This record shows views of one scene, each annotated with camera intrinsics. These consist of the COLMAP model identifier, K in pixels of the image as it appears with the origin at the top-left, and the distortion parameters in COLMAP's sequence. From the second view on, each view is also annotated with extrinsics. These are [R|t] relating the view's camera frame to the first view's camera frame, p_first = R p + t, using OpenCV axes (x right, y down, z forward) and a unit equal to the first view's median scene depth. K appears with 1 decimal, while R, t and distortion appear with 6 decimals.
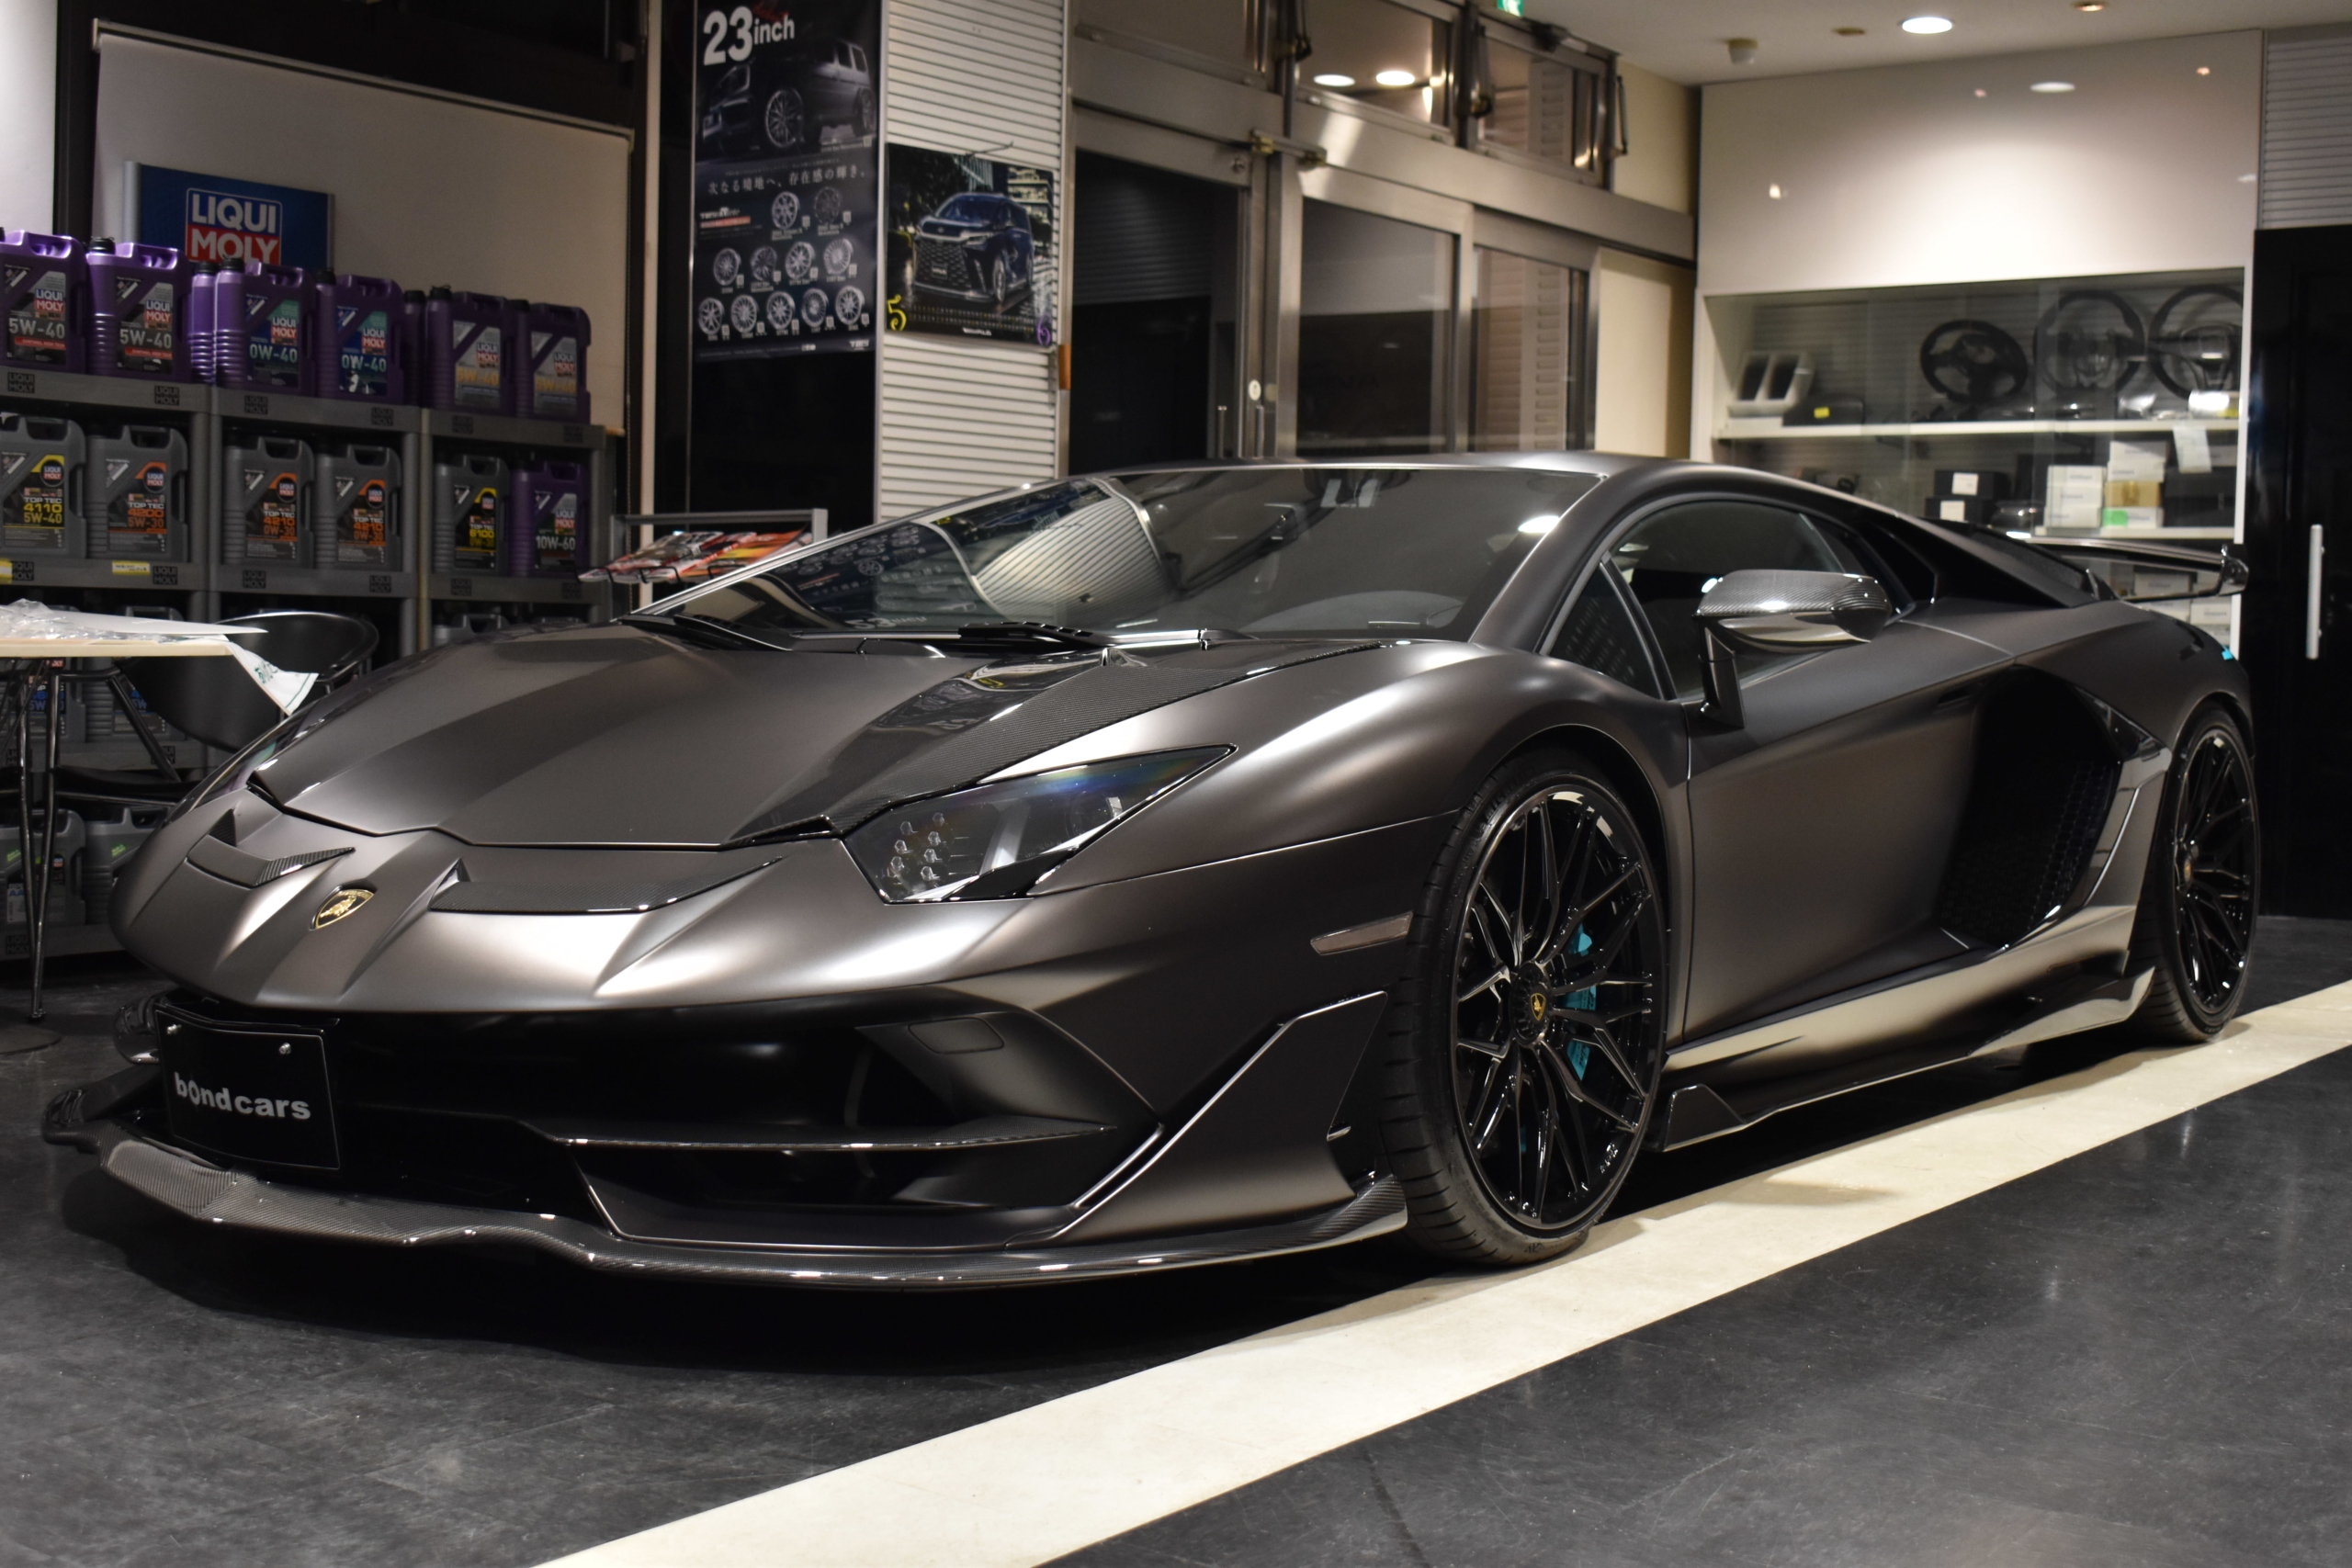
lens RADIAL K [[2888.4, 0, 1164.6], [0, 2888.4, 780.3], [0, 0, 1]] dist [-0.074907, 0.000000]
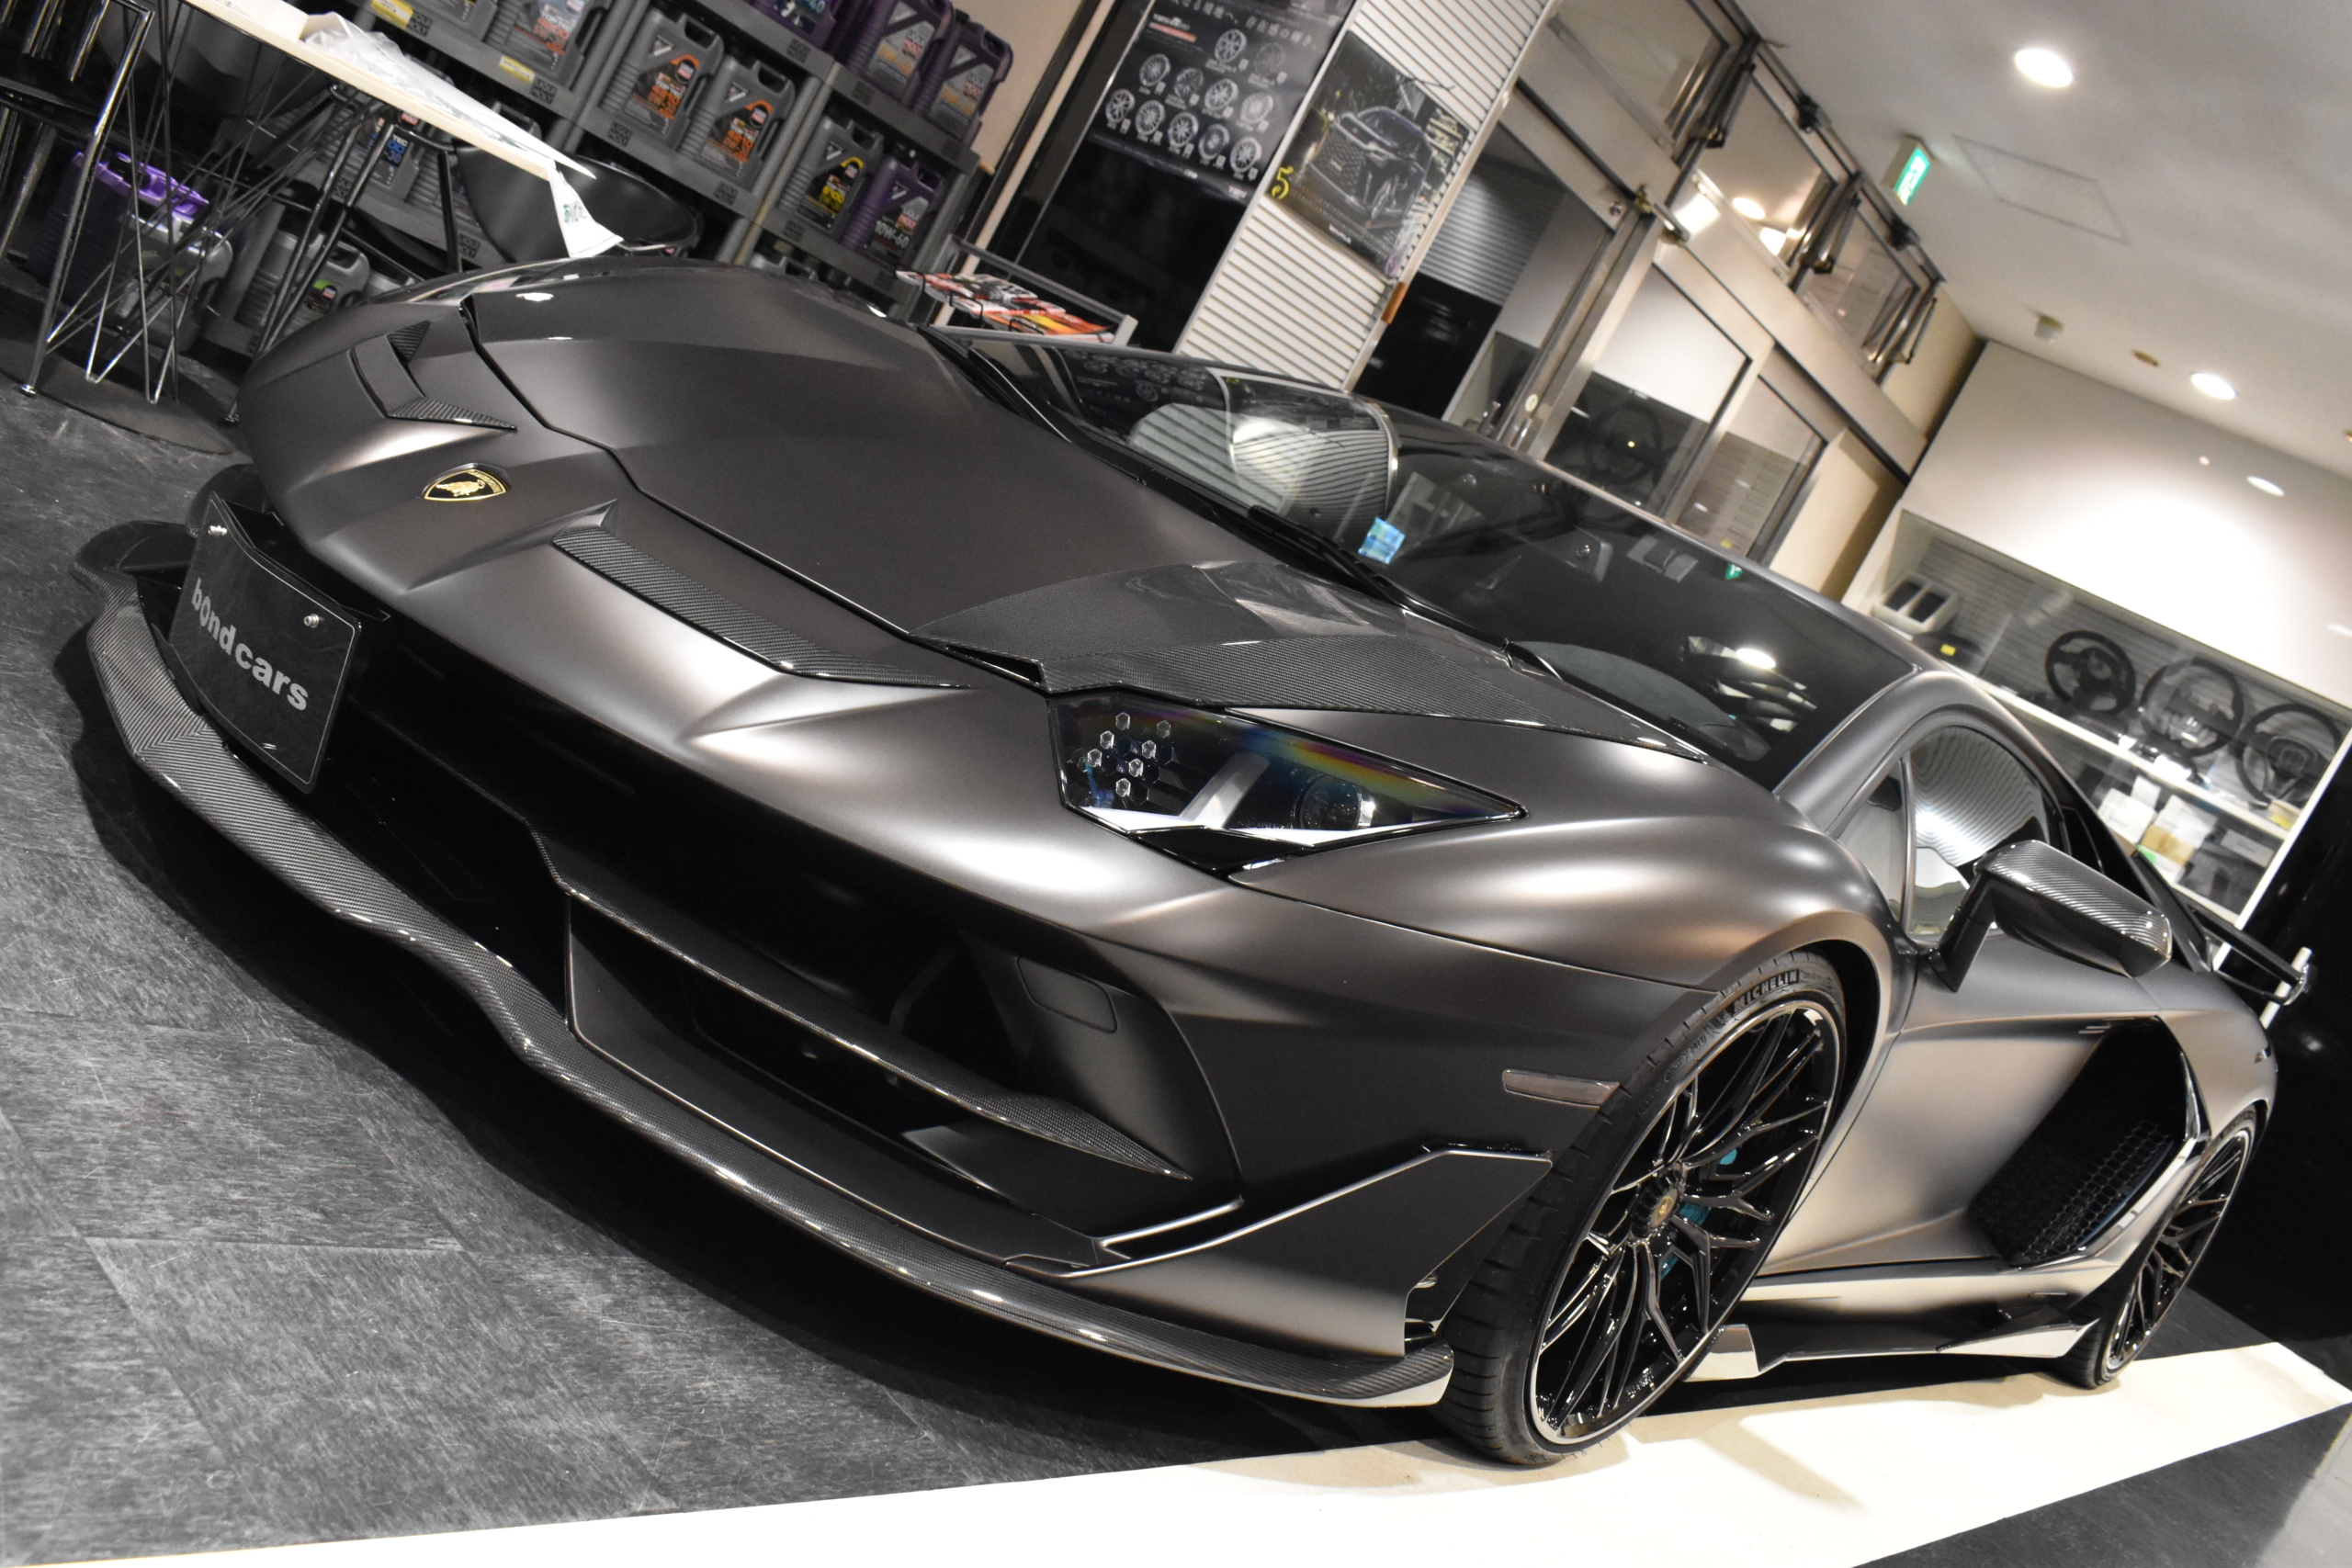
lens RADIAL K [[2246.9, 0, 1192.7], [0, 2246.9, 785.1], [0, 0, 1]] dist [-0.095658, 0.000000]
pose [[0.890832, 0.454061, 0.015690, -0.034328], [-0.453999, 0.888326, 0.069005, -0.009193], [0.017394, -0.068595, 0.997493, 0.173582]]
